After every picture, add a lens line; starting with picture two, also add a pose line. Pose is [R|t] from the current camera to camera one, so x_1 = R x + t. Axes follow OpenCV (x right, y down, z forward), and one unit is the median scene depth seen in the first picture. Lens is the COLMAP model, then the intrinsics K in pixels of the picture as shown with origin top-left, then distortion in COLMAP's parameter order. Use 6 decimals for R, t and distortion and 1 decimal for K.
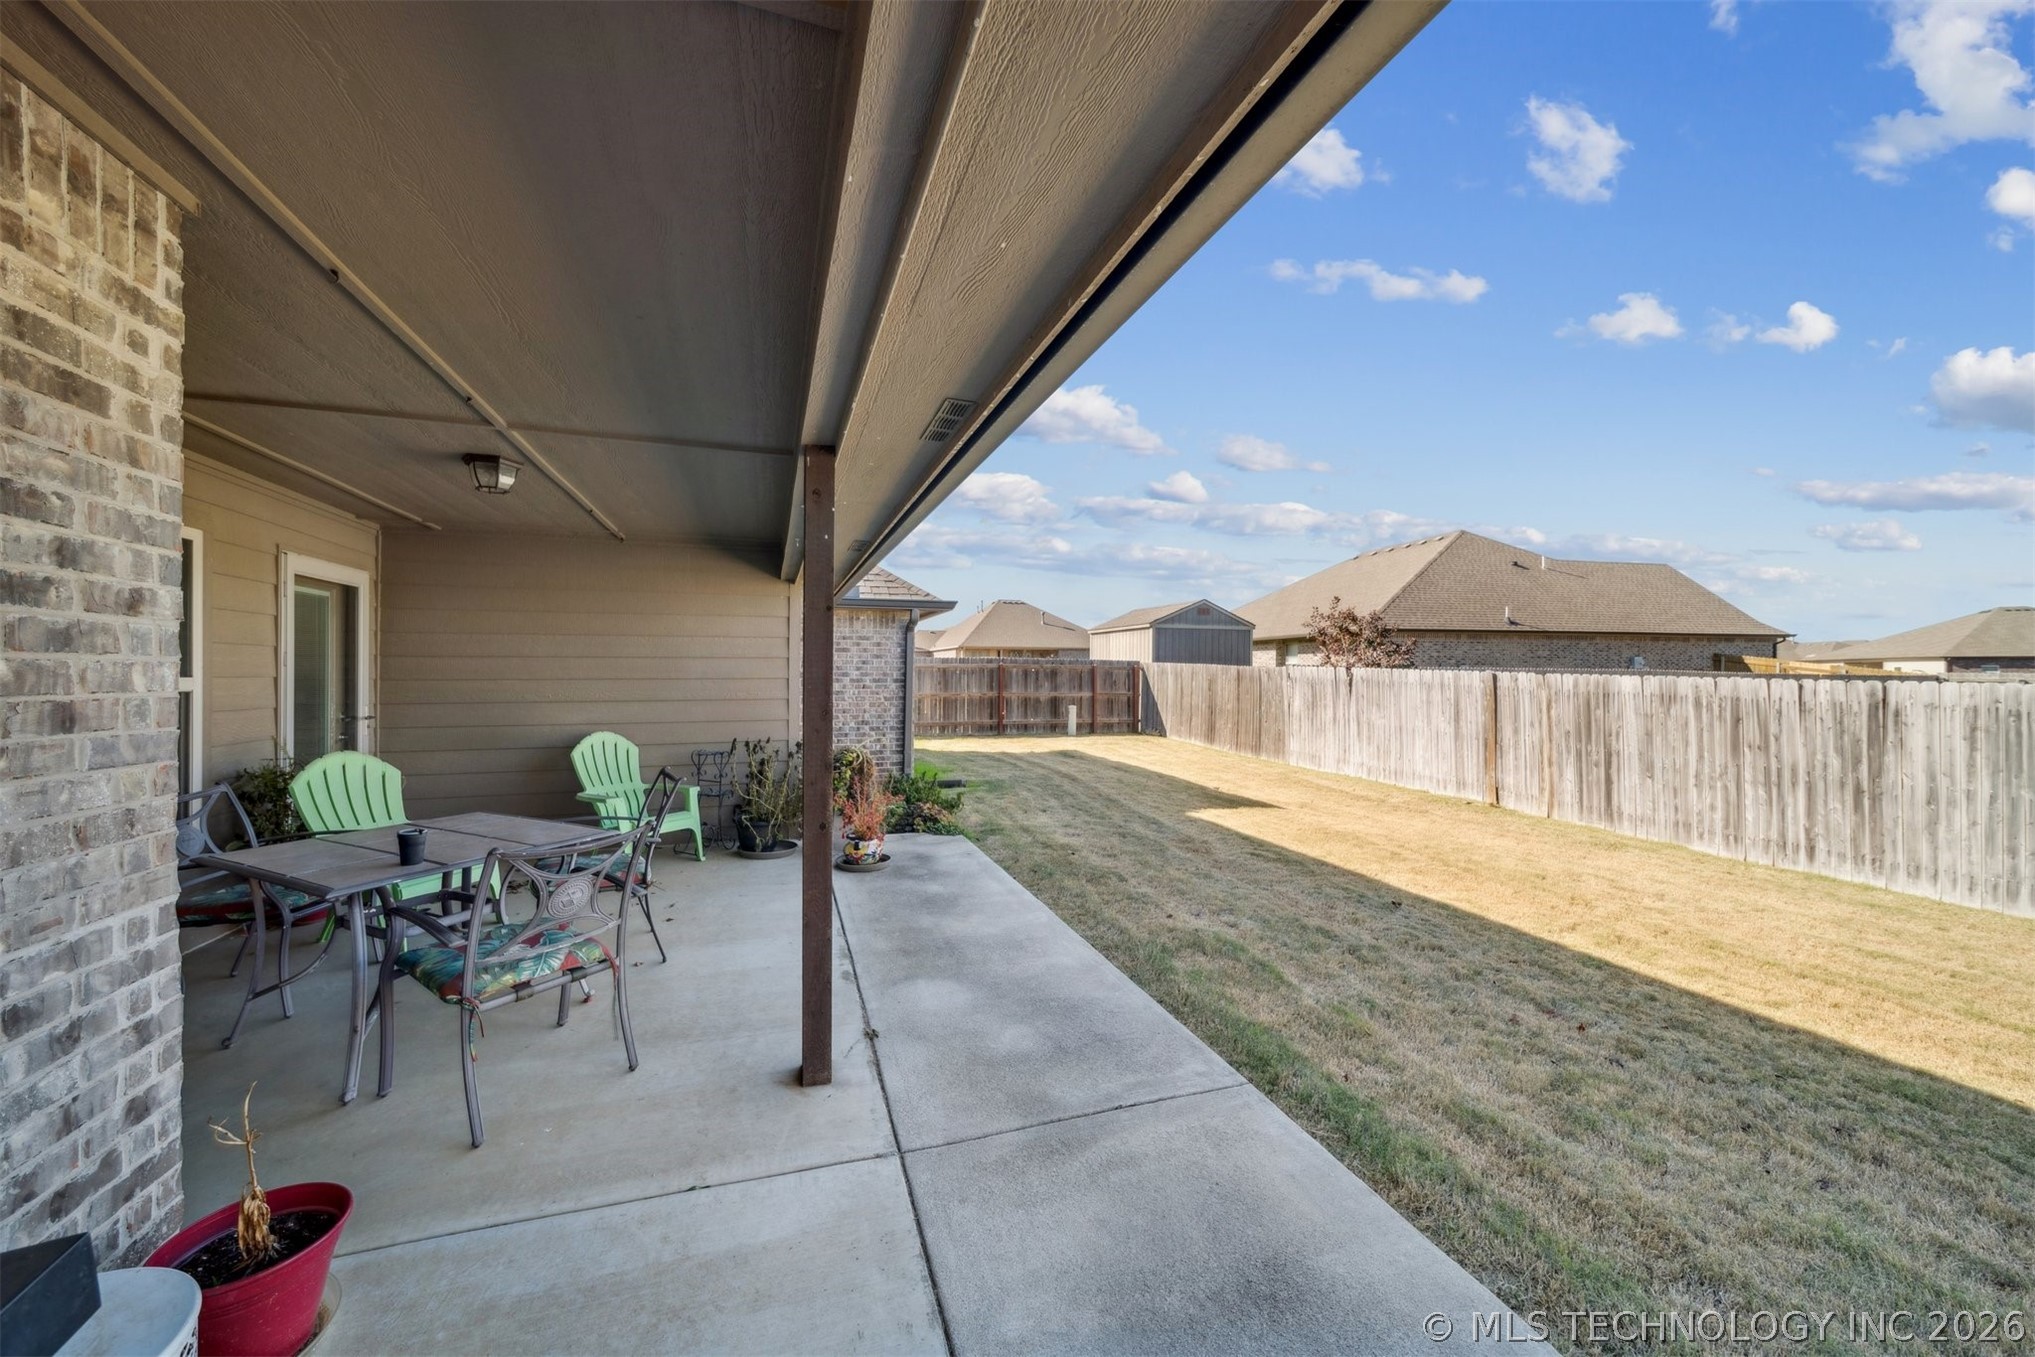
lens RADIAL K [[713.9, 0, 1014.3], [0, 713.9, 672.1], [0, 0, 1]] dist [-0.002091, -0.000145]
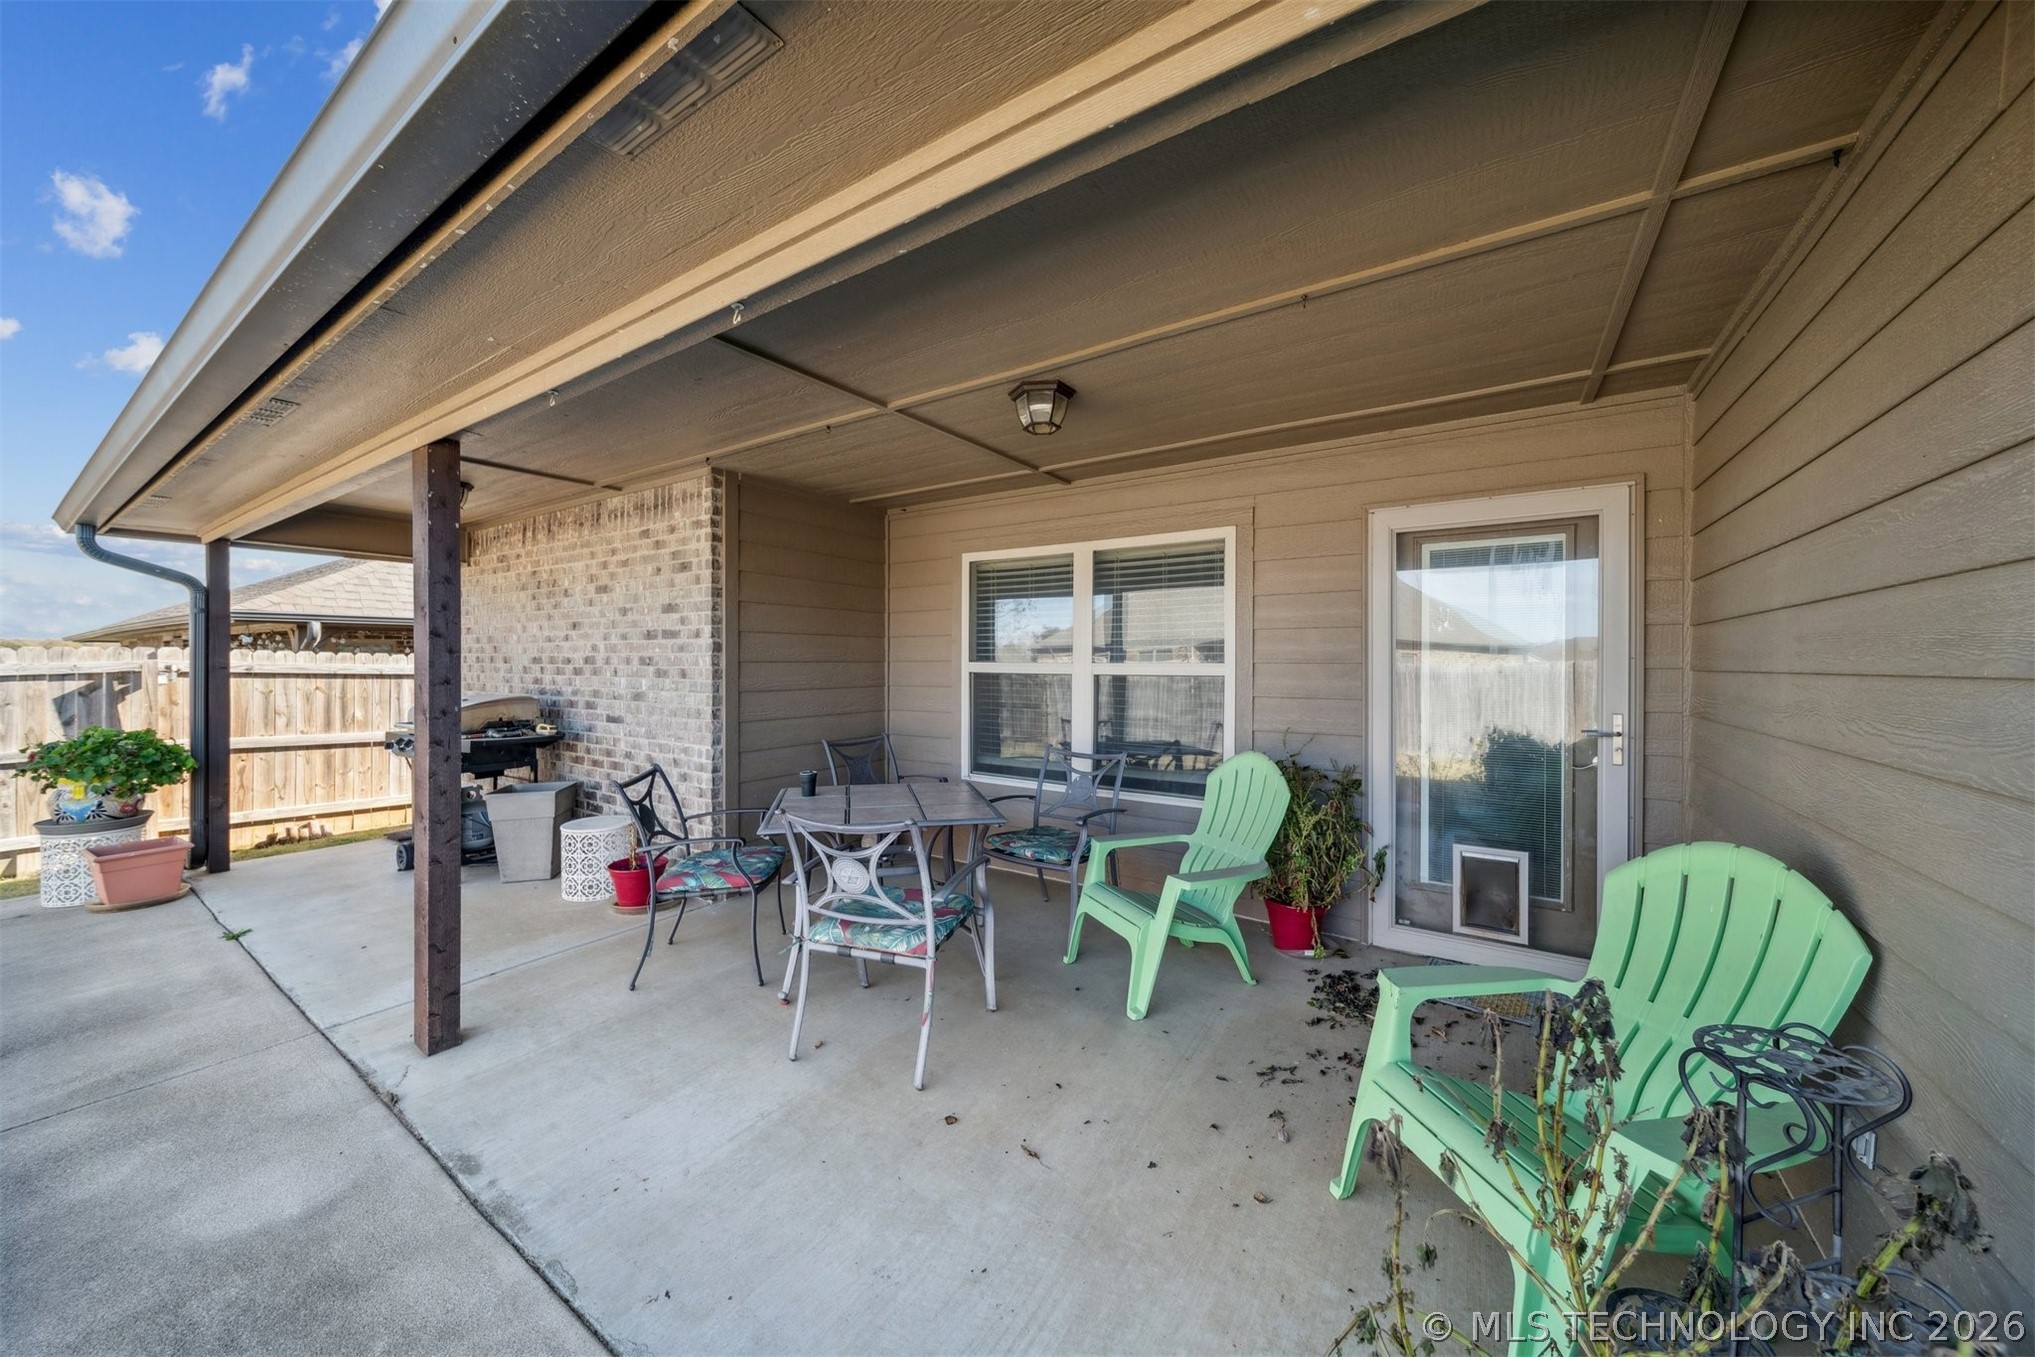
lens RADIAL K [[713.9, 0, 1013.4], [0, 713.9, 666.8], [0, 0, 1]] dist [-0.002091, -0.000145]
pose [[-0.797299, 0.003981, -0.603572, -0.168819], [0.000926, 0.999985, 0.005372, 0.005028], [0.603584, 0.003724, -0.797291, 1.217169]]
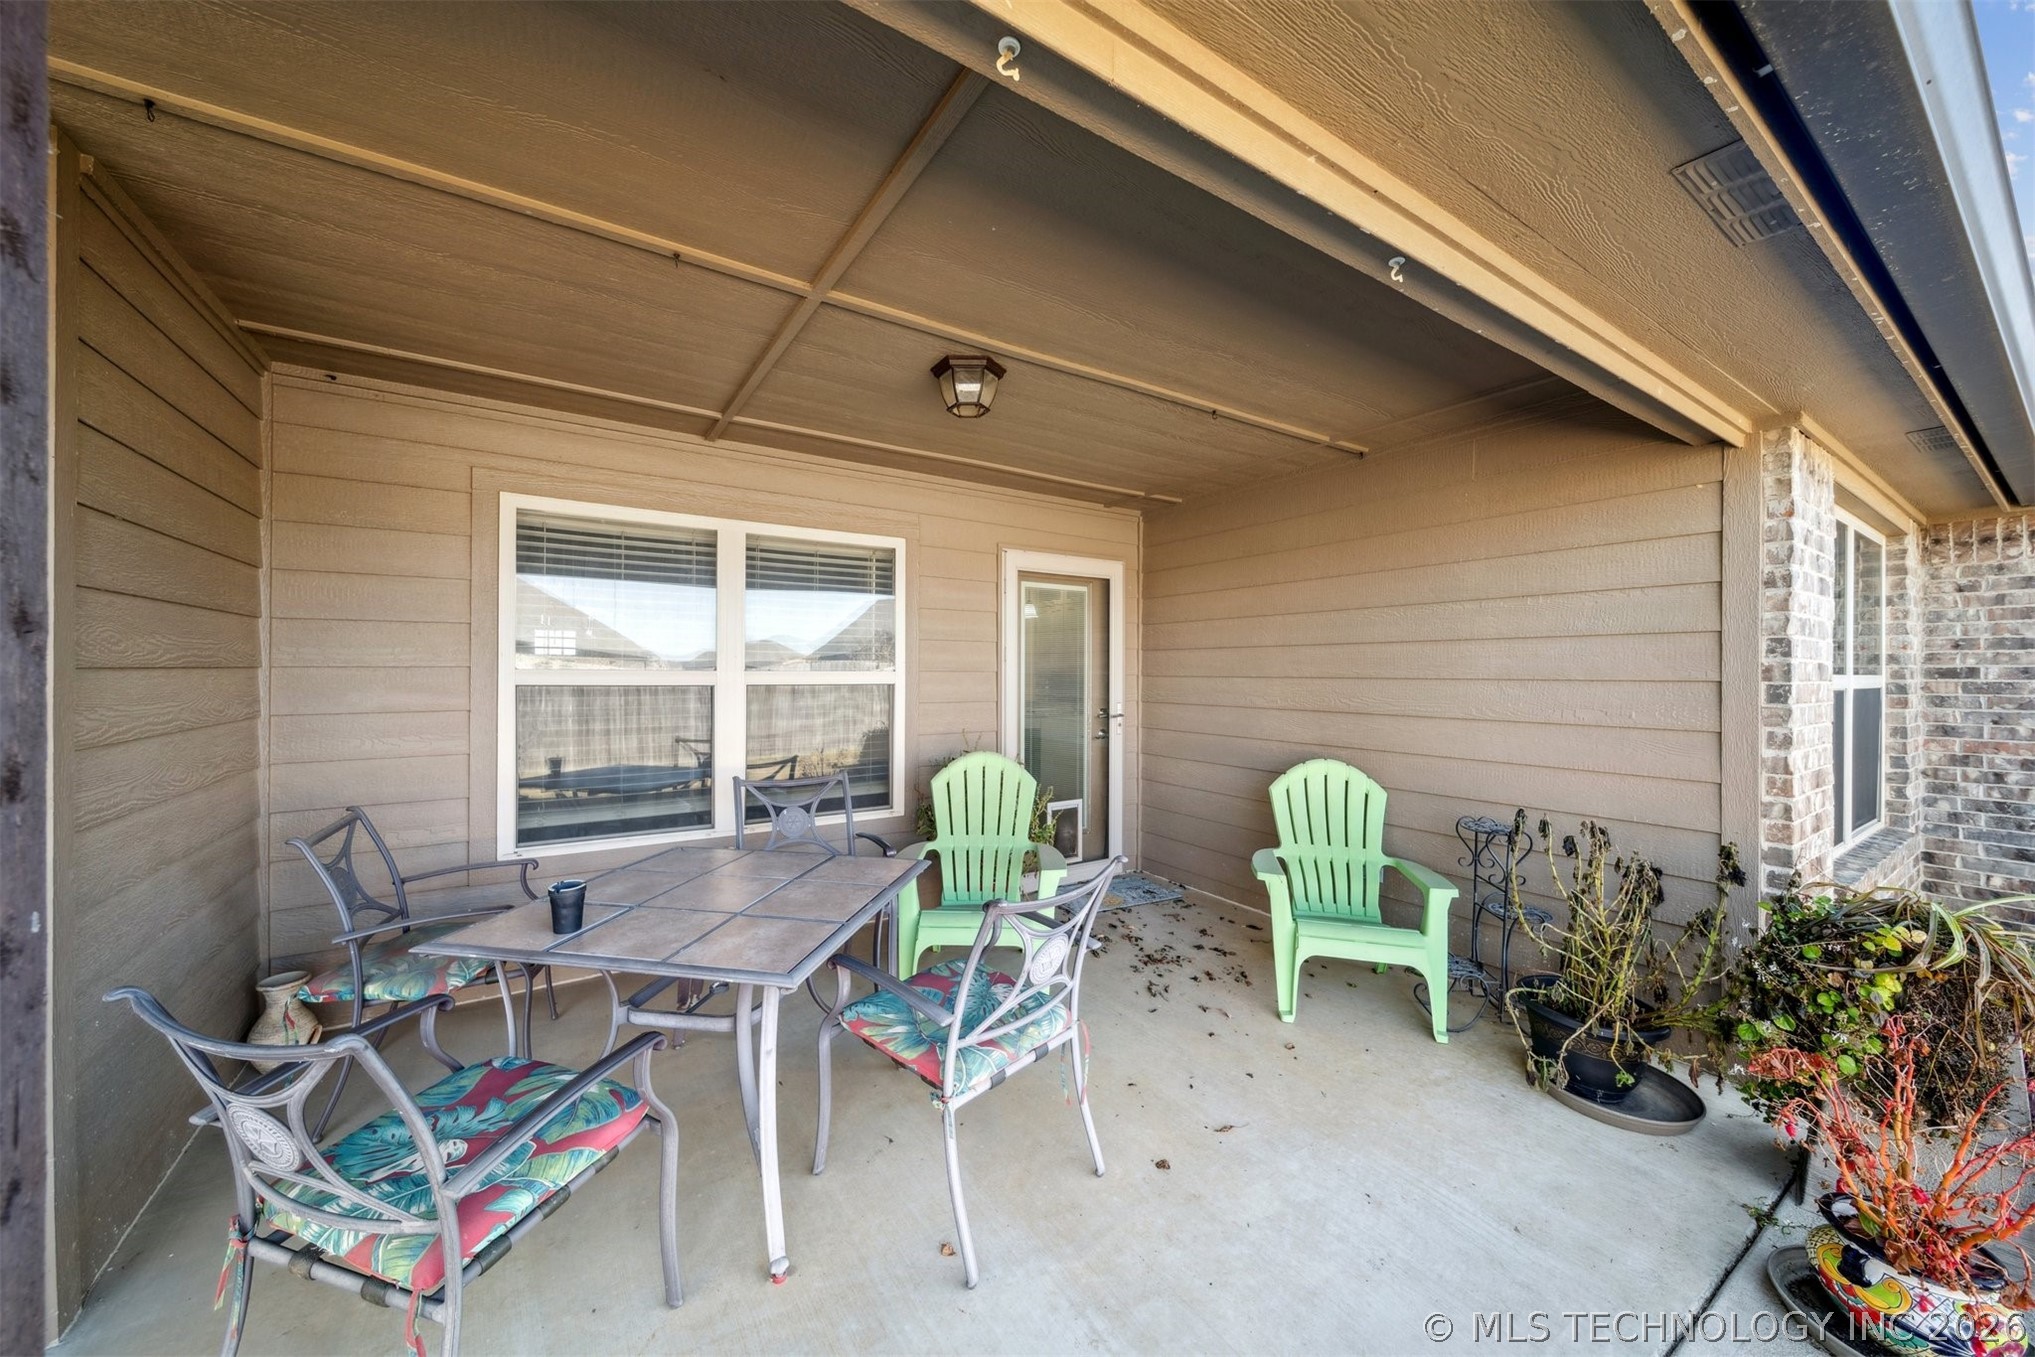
lens RADIAL K [[713.9, 0, 989.0], [0, 713.9, 668.6], [0, 0, 1]] dist [-0.002091, -0.000145]
pose [[0.235293, 0.000418, -0.971924, -0.024864], [-0.001509, 0.999999, 0.000065, 0.002025], [0.971923, 0.001451, 0.235293, 0.636318]]
